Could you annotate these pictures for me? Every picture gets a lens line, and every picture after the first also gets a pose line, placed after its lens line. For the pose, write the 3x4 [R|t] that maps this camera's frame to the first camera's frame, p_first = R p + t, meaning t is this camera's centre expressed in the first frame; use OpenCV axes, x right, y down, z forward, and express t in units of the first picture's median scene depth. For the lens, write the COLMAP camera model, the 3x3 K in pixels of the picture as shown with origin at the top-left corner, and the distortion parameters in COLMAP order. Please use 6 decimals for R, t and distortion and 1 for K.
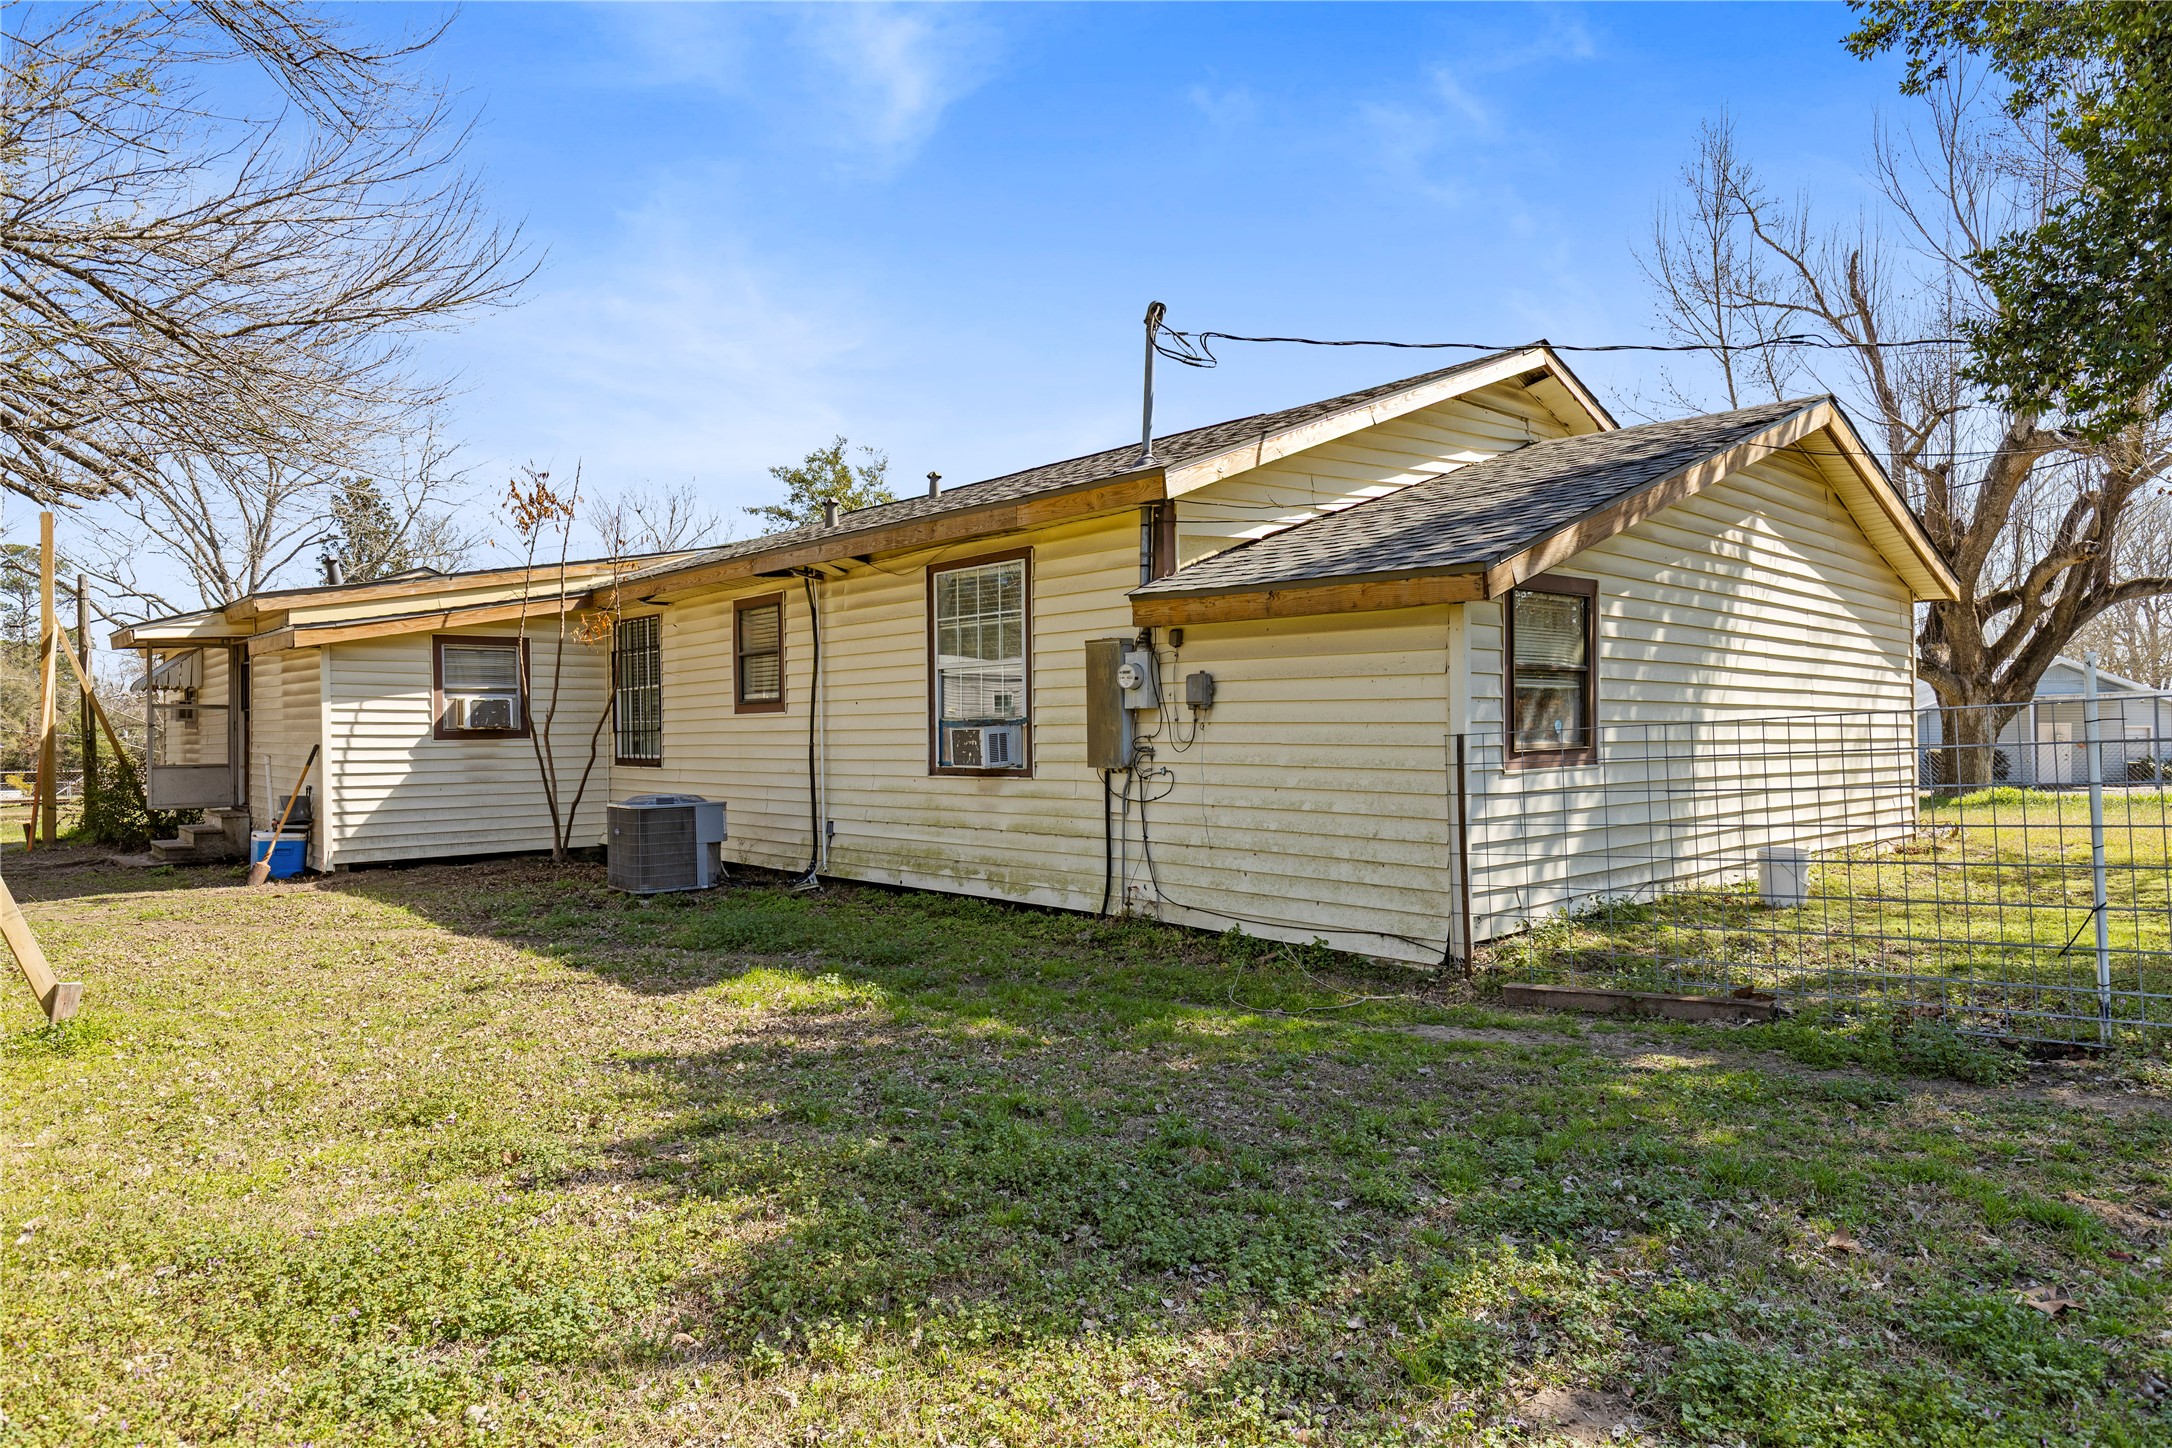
lens RADIAL K [[1276.9, 0, 1101.3], [0, 1276.9, 726.0], [0, 0, 1]] dist [-0.000640, 0.000058]
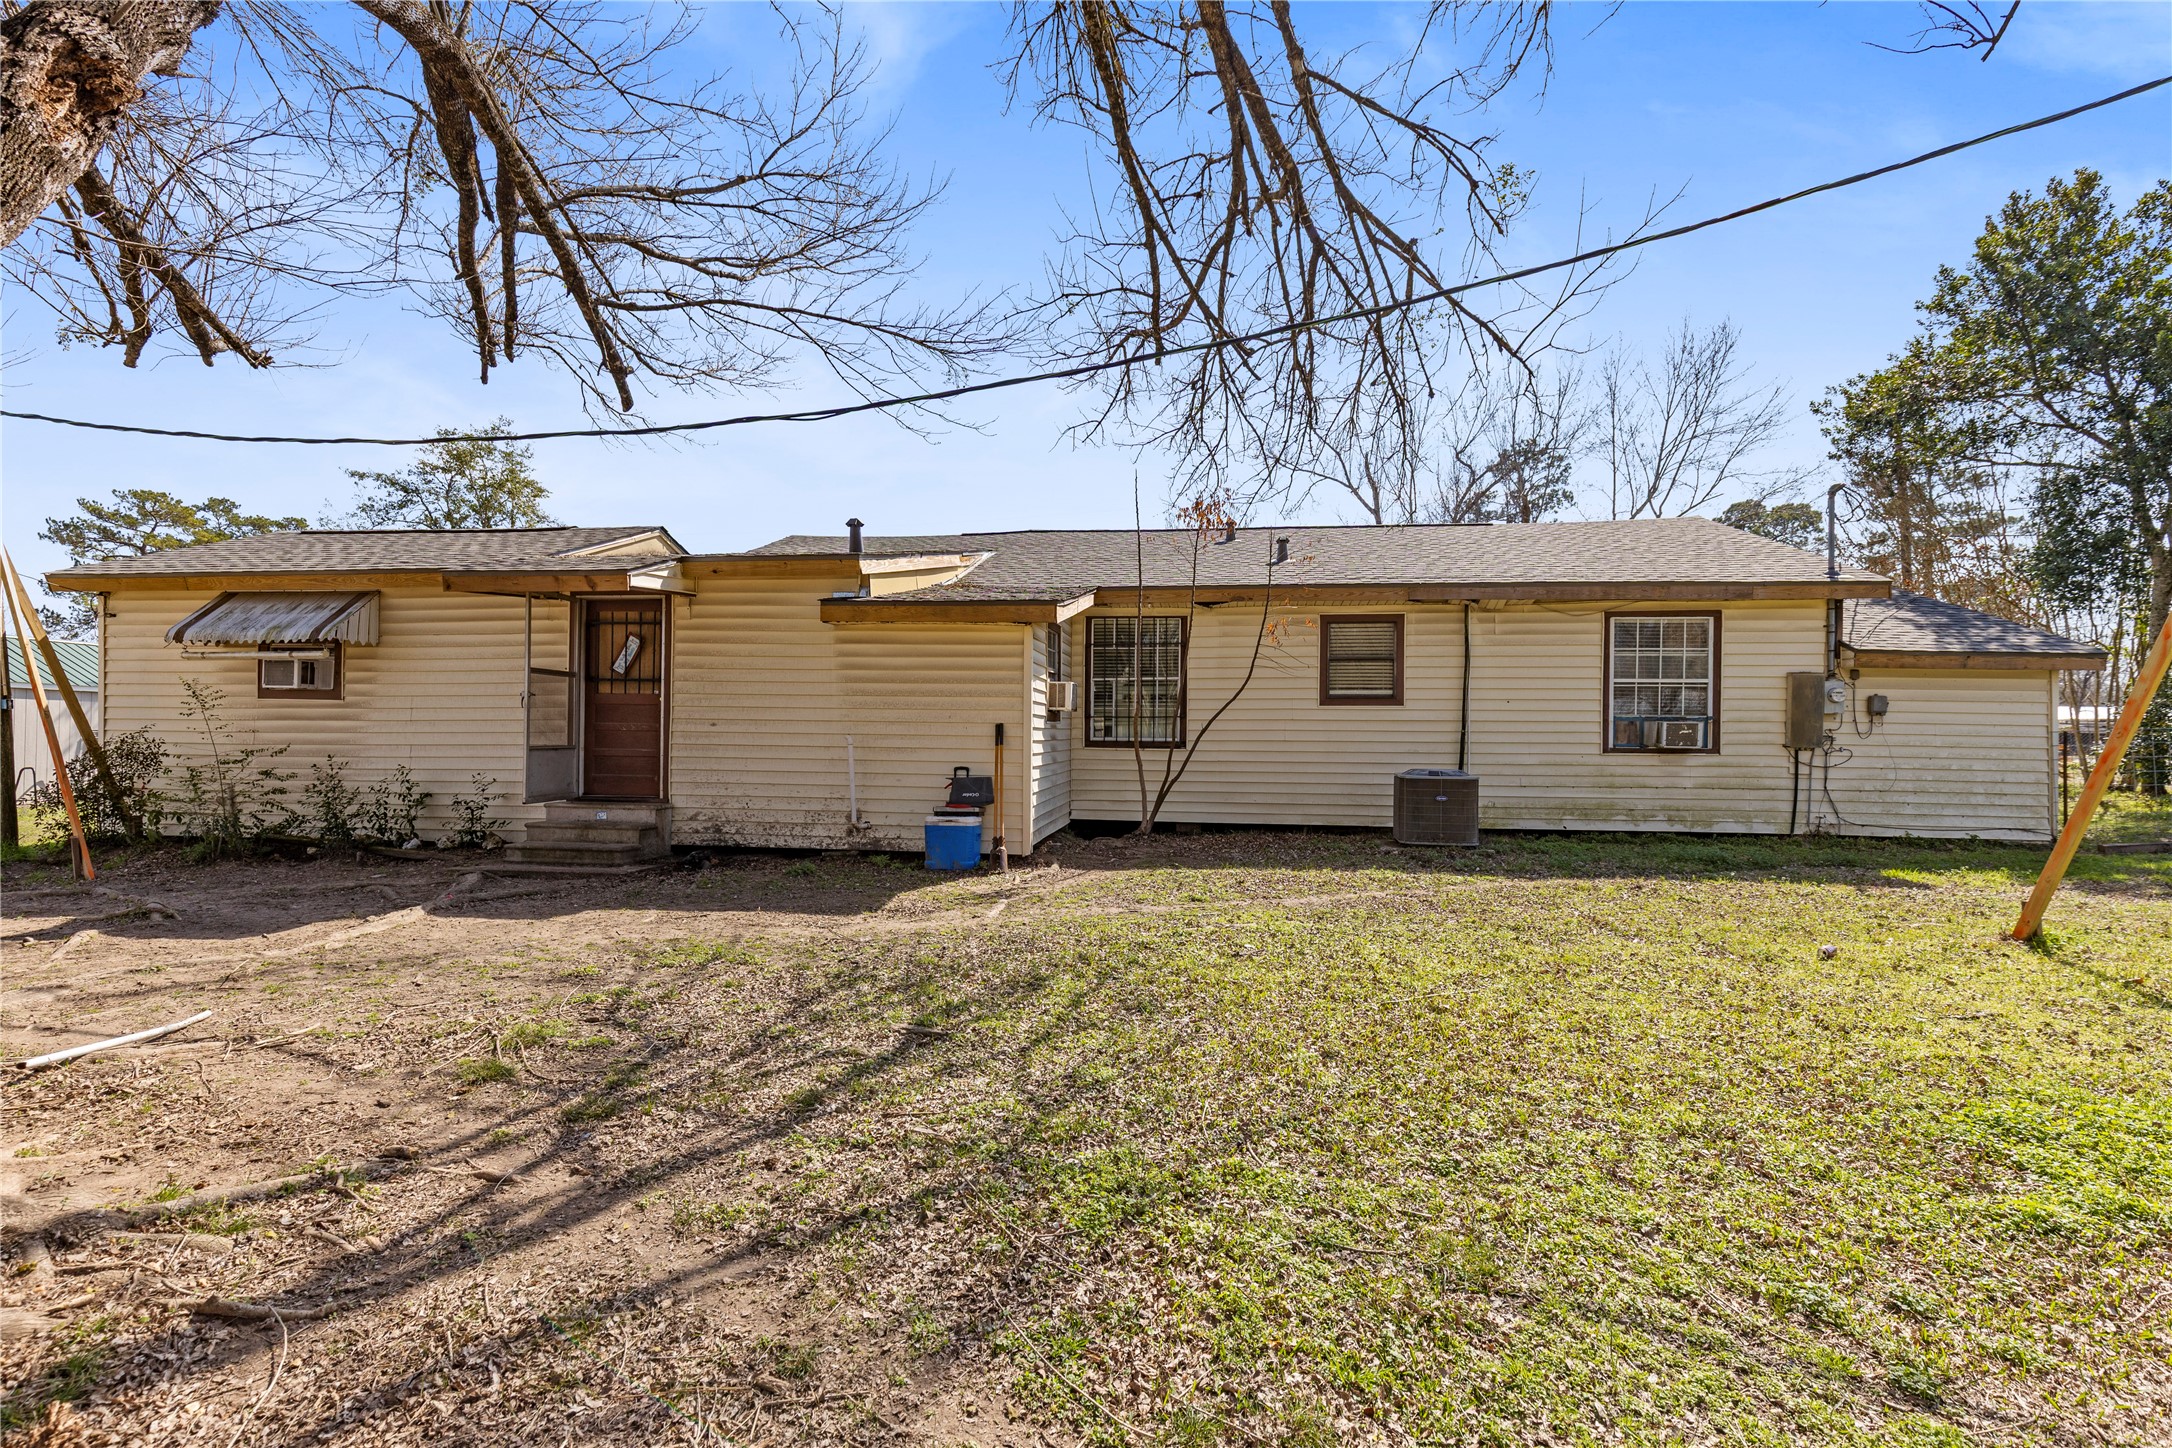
lens RADIAL K [[990.2, 0, 1091.0], [0, 990.2, 727.4], [0, 0, 1]] dist [-0.001684, -0.000006]
pose [[0.776825, 0.017328, 0.629478, -1.450008], [-0.019458, 0.999805, -0.003509, 0.026539], [-0.629416, -0.009522, 0.777010, 0.529235]]
